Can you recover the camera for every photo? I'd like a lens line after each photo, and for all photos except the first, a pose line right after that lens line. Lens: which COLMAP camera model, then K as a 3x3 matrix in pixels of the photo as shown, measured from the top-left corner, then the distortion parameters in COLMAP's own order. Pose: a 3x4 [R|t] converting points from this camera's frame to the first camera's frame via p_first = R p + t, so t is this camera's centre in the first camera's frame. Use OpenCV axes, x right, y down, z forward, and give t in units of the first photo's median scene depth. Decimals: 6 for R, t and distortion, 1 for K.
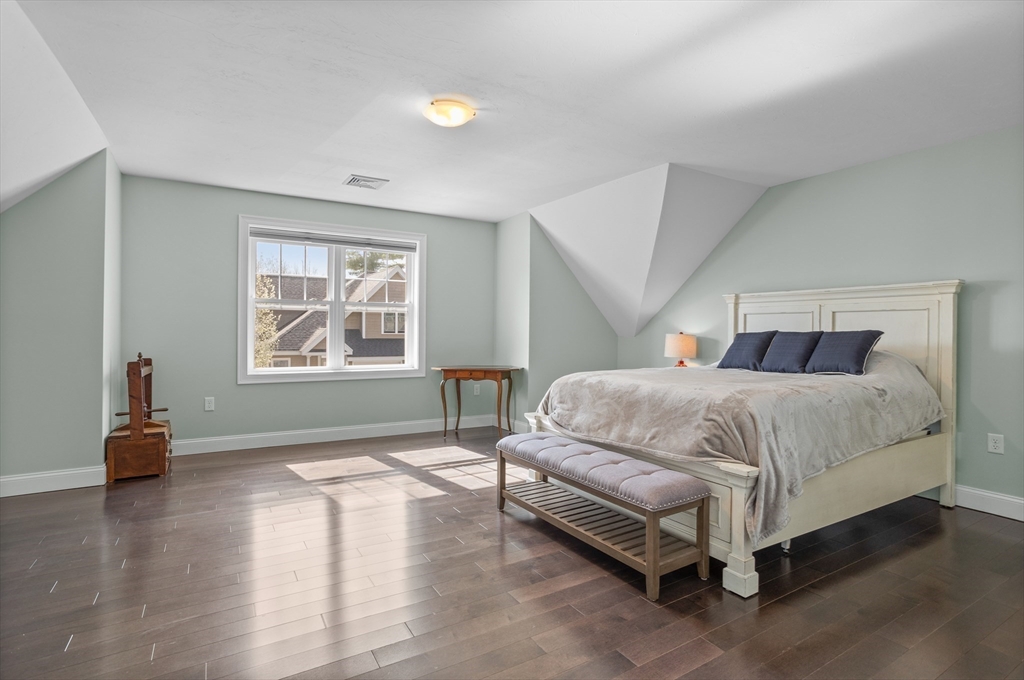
lens RADIAL K [[484.1, 0, 504.8], [0, 484.1, 334.2], [0, 0, 1]] dist [-0.005556, -0.002072]
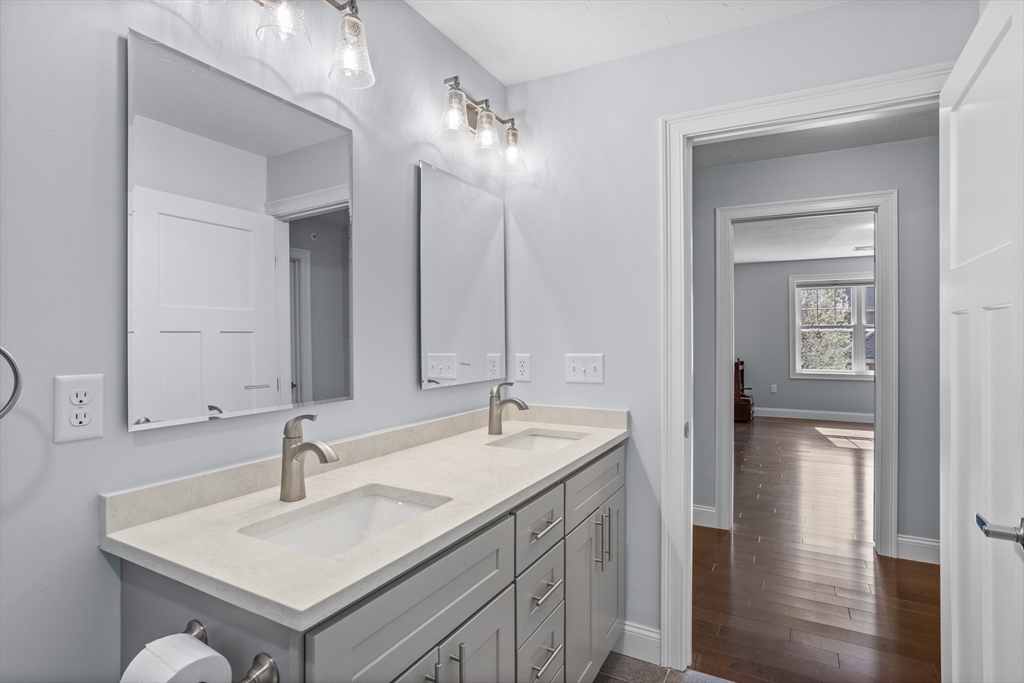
lens RADIAL K [[534.8, 0, 513.0], [0, 534.8, 333.8], [0, 0, 1]] dist [0.003138, -0.000003]
pose [[0.509077, -0.014925, -0.860592, 0.555182], [0.007450, 0.999889, -0.012934, -0.033120], [0.860689, 0.000173, 0.509131, -0.765046]]
